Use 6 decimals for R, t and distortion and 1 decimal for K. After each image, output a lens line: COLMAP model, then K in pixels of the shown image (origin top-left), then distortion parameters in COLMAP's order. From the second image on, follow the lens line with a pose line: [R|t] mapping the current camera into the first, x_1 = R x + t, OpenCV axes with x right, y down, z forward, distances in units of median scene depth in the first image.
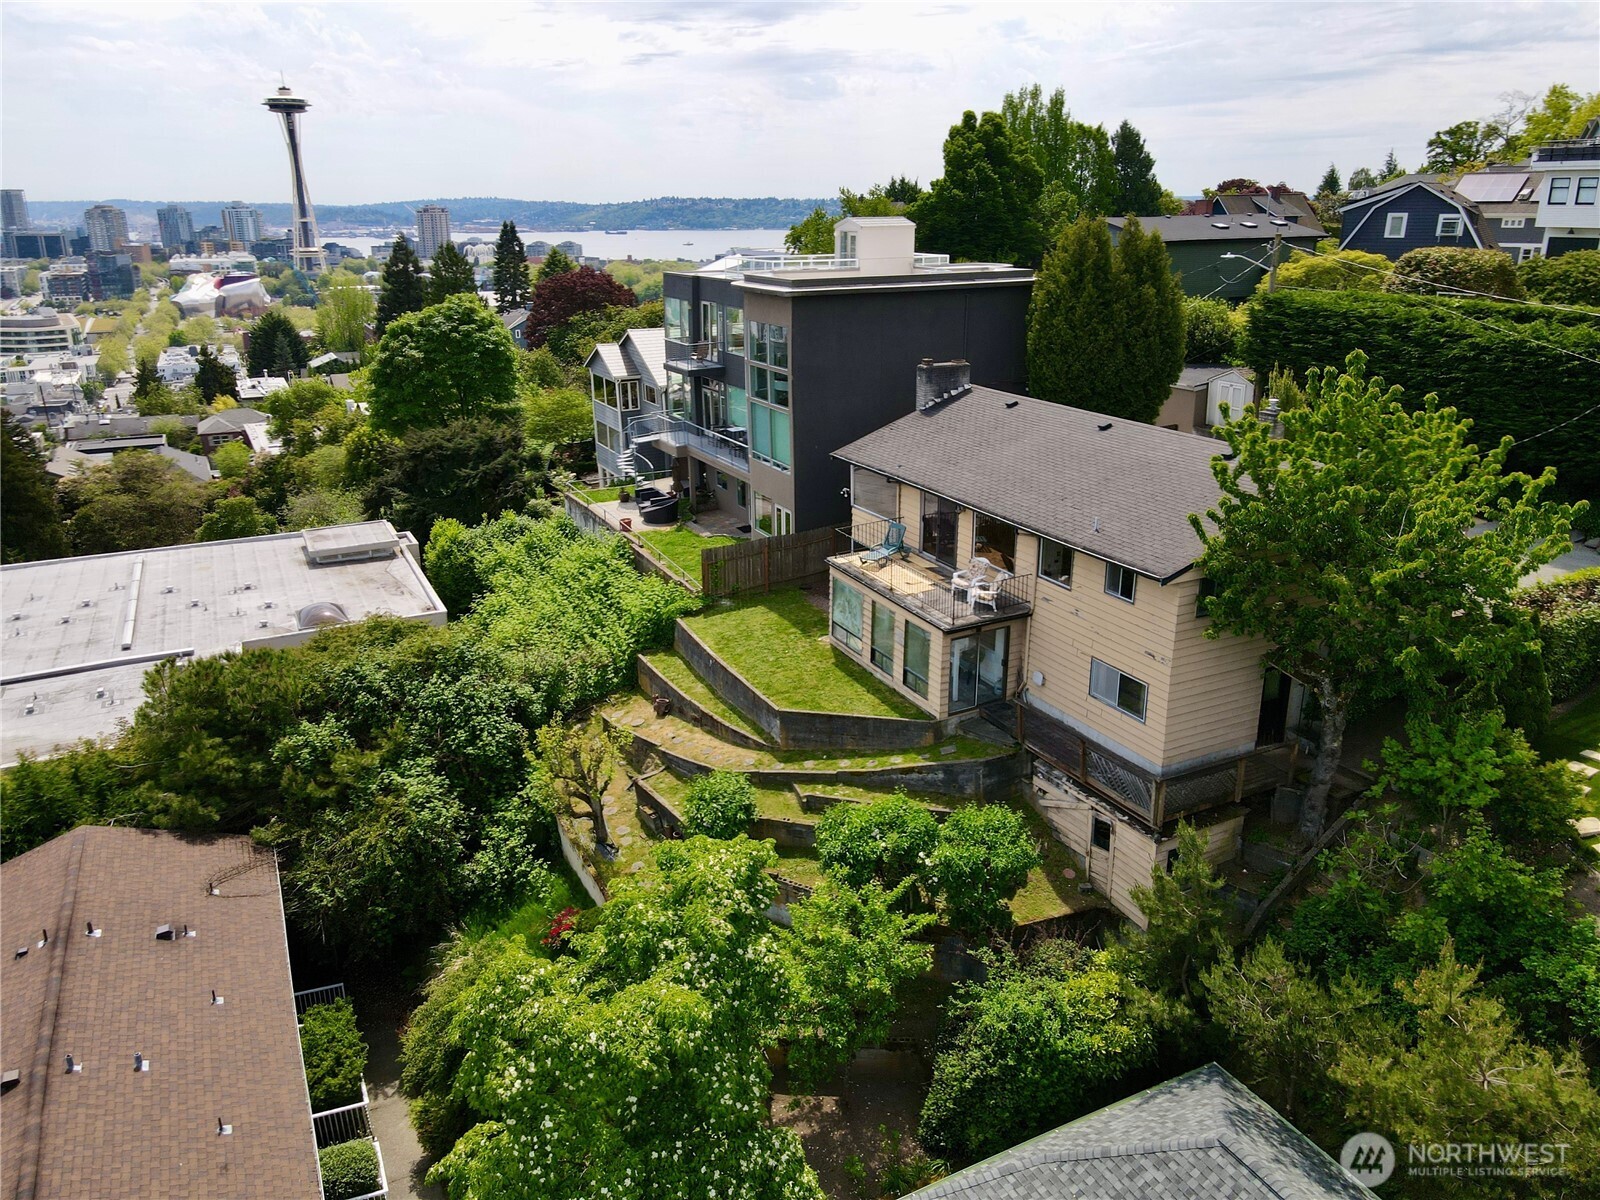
lens RADIAL K [[1165.9, 0, 800.0], [0, 1165.9, 600.0], [0, 0, 1]] dist [0.028427, -0.009325]
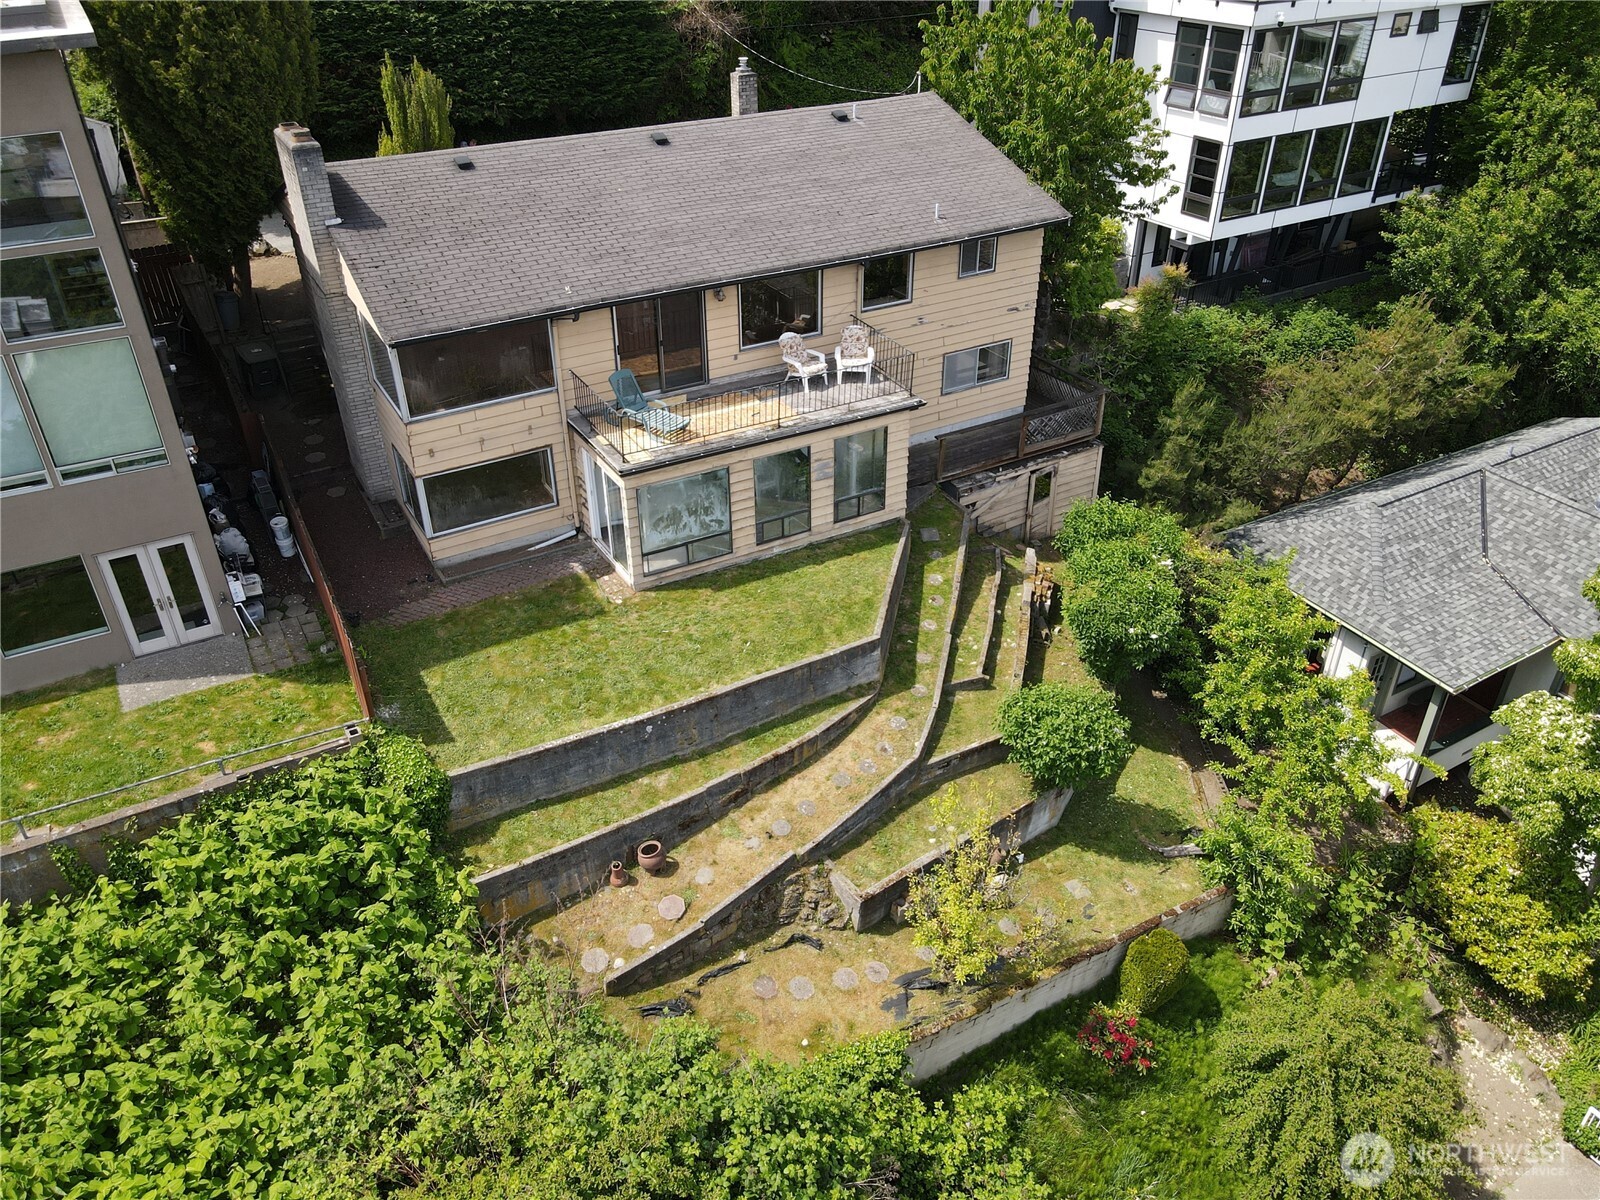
lens RADIAL K [[1165.9, 0, 800.0], [0, 1165.9, 600.0], [0, 0, 1]] dist [0.028427, -0.009325]
pose [[-0.046471, -0.533836, 0.844310, -0.571147], [0.339025, 0.786626, 0.516024, -0.284732], [-0.939629, 0.310222, 0.144429, 0.922130]]
